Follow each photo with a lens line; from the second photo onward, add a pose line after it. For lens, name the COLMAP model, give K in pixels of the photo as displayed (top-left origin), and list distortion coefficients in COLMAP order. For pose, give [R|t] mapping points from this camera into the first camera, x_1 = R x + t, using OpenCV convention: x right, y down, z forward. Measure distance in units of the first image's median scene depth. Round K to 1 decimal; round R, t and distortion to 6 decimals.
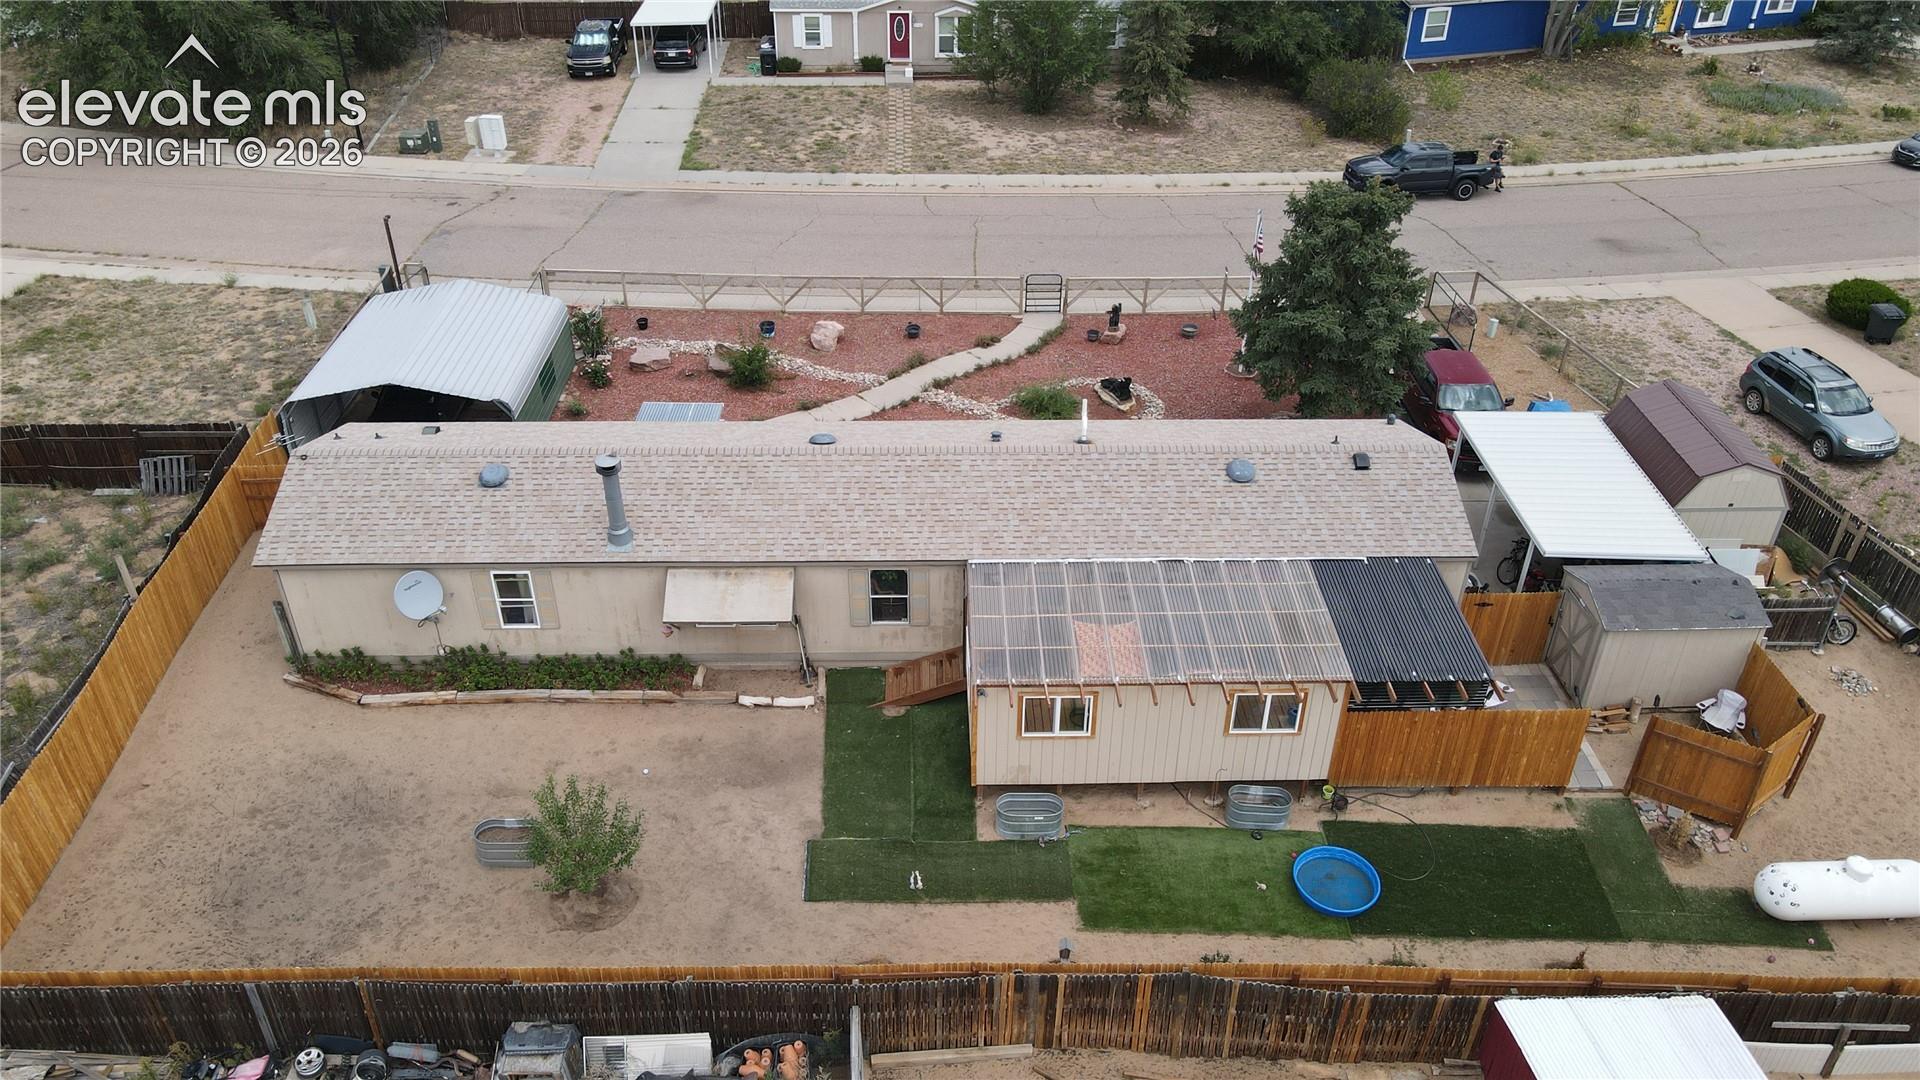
lens RADIAL K [[1411.1, 0, 952.2], [0, 1411.1, 540.4], [0, 0, 1]] dist [-0.010566, 0.051171]
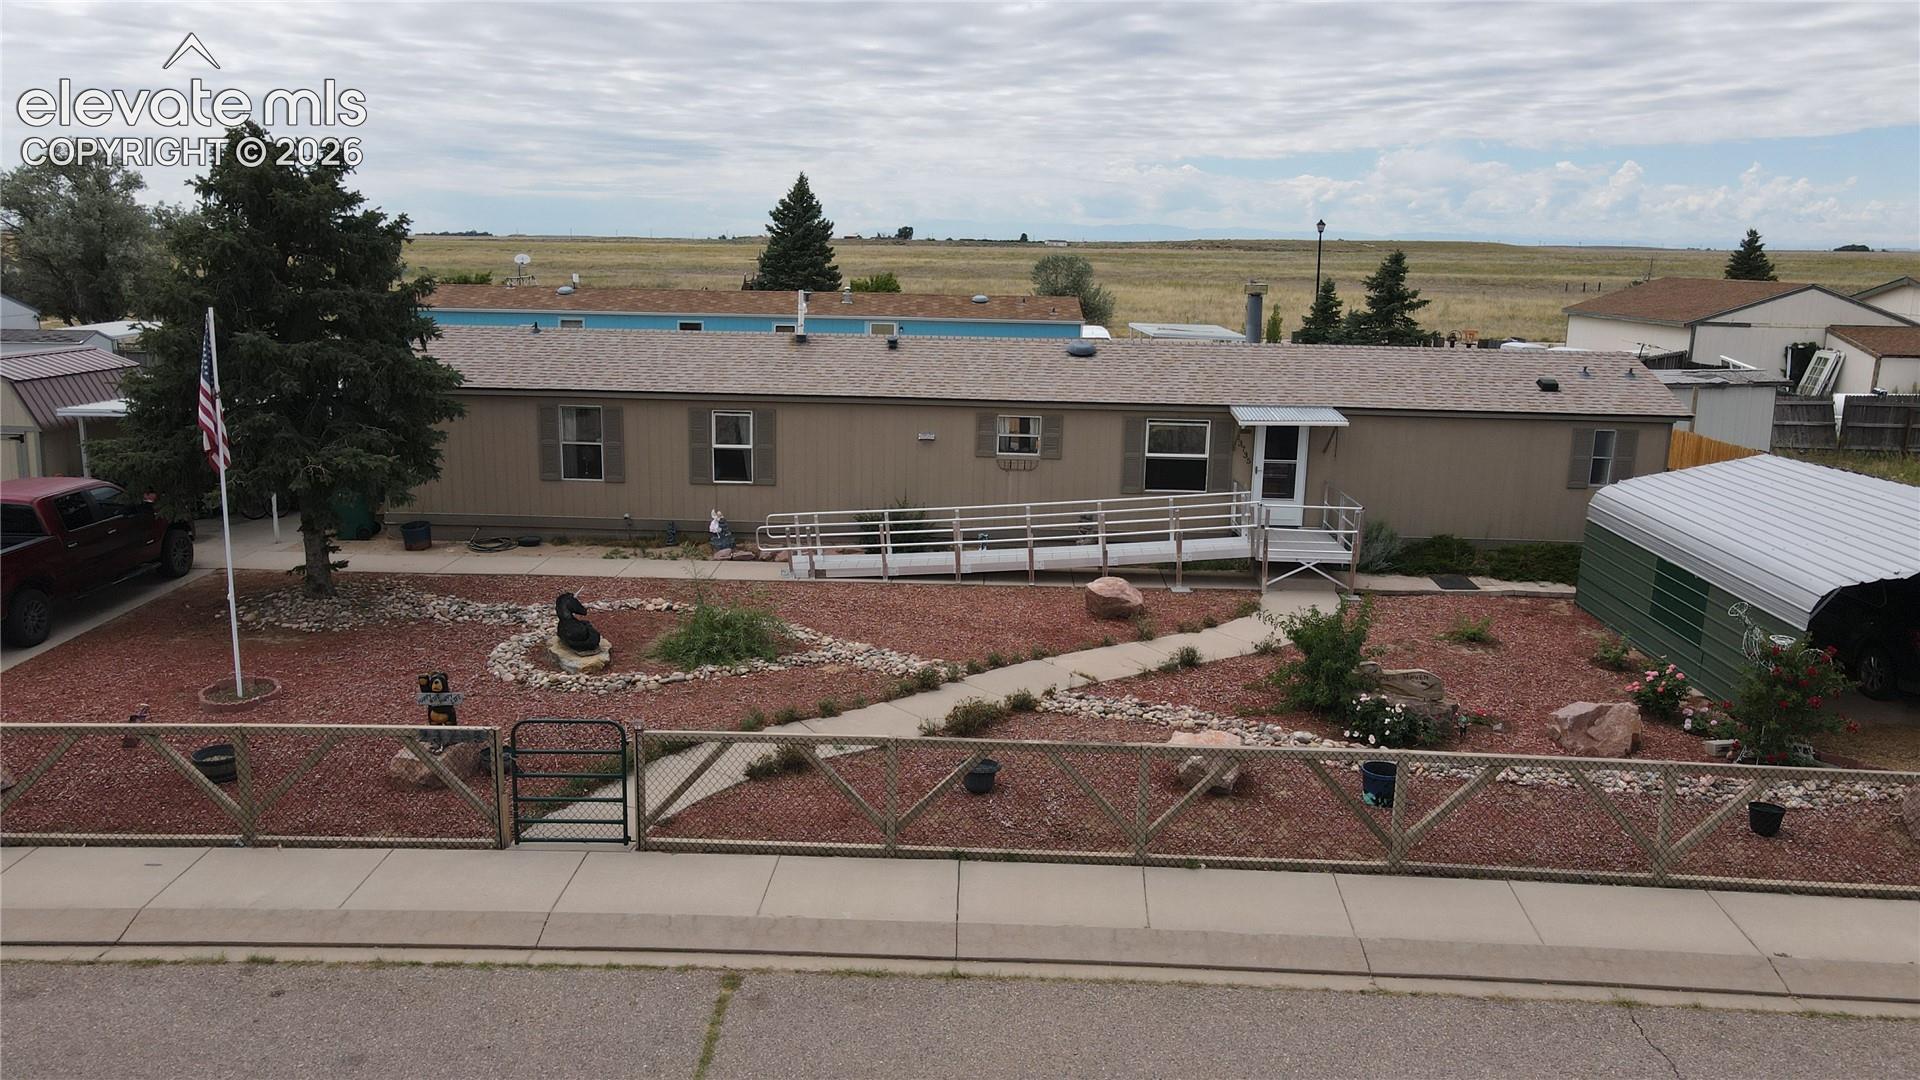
lens RADIAL K [[1411.1, 0, 952.2], [0, 1411.1, 540.4], [0, 0, 1]] dist [-0.010566, 0.051171]
pose [[-0.998712, -0.035745, 0.036014, -0.031727], [0.001129, 0.693922, 0.720049, -0.458698], [-0.050729, 0.719162, -0.692988, 1.223785]]
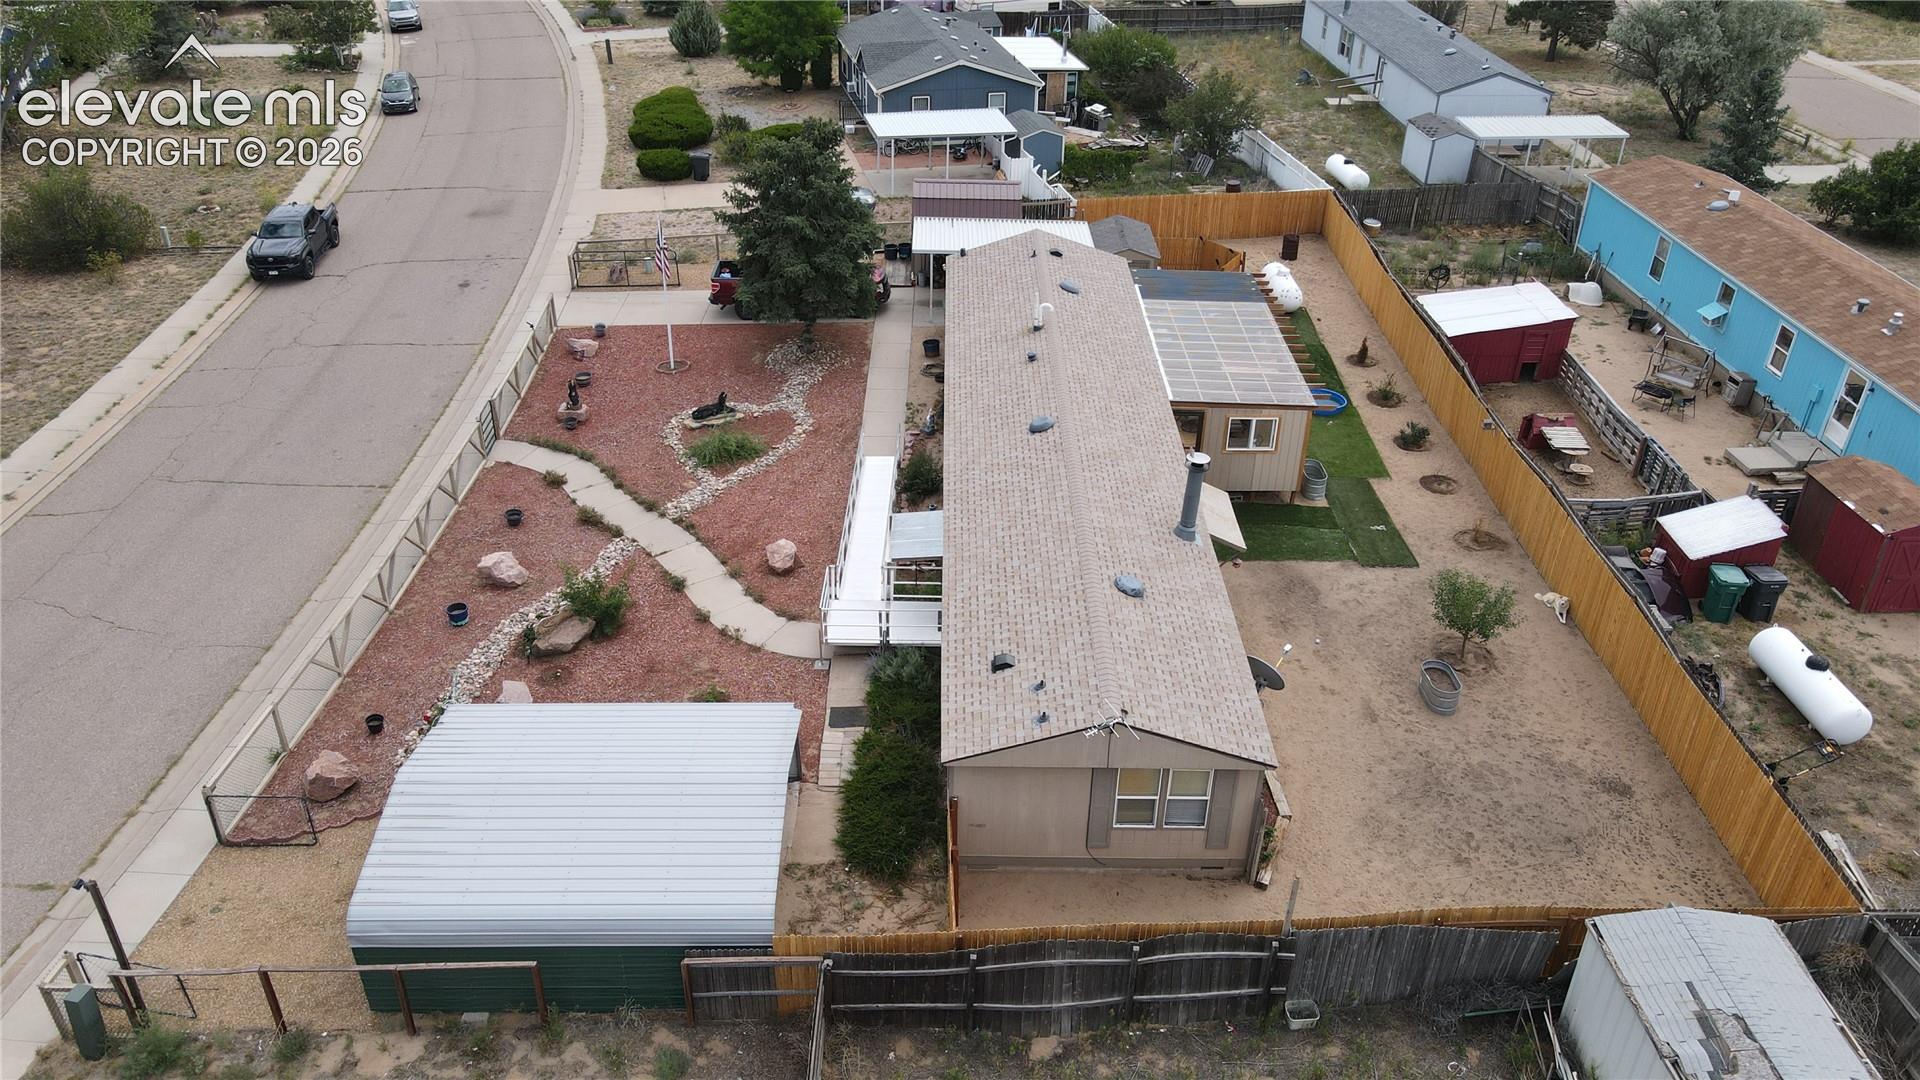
lens RADIAL K [[1411.1, 0, 952.2], [0, 1411.1, 540.4], [0, 0, 1]] dist [-0.010566, 0.051171]
pose [[0.019409, -0.525599, 0.850511, -0.746714], [0.545902, 0.718248, 0.431405, -0.360287], [-0.837624, 0.455923, 0.300867, 0.543876]]
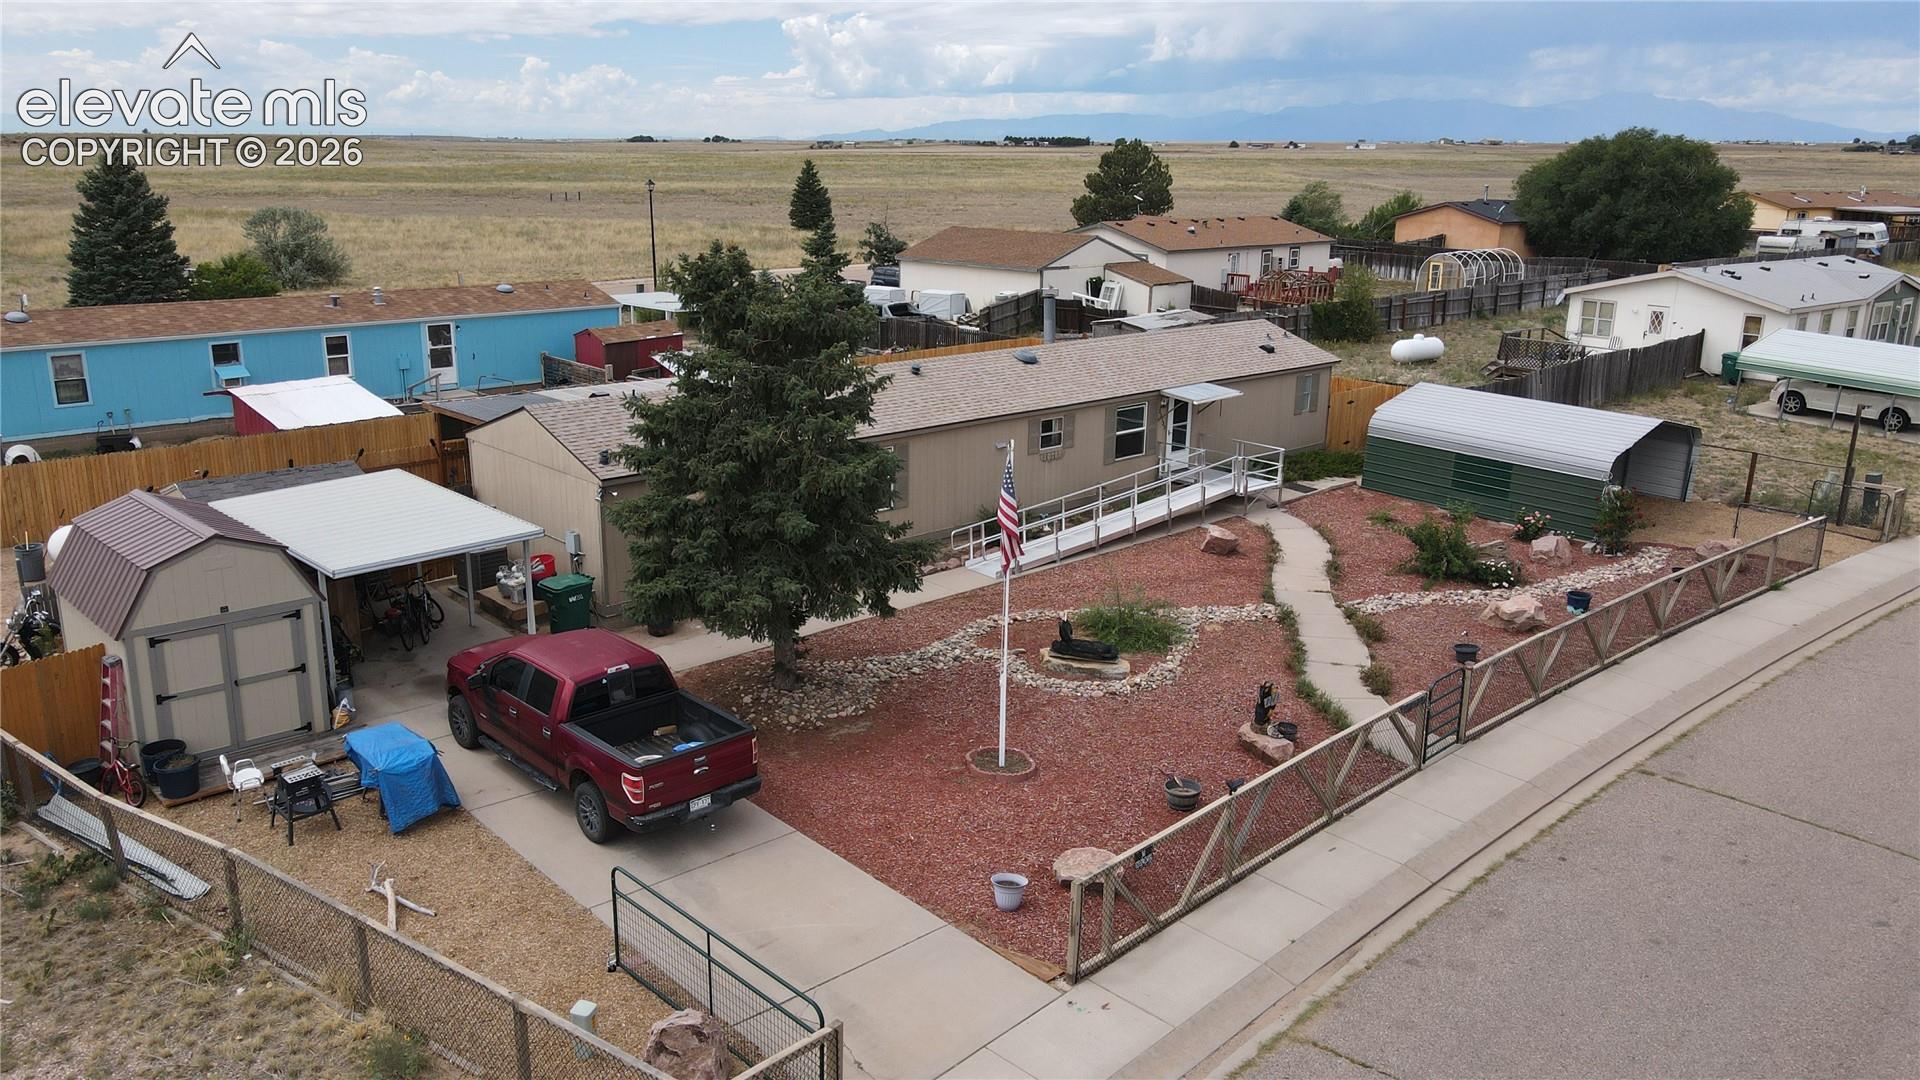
lens RADIAL K [[1411.1, 0, 952.2], [0, 1411.1, 540.4], [0, 0, 1]] dist [-0.010566, 0.051171]
pose [[-0.745050, 0.162490, -0.646914, 0.520712], [-0.388019, 0.683292, 0.618509, -0.471669], [0.542533, 0.711835, -0.446038, 1.126924]]
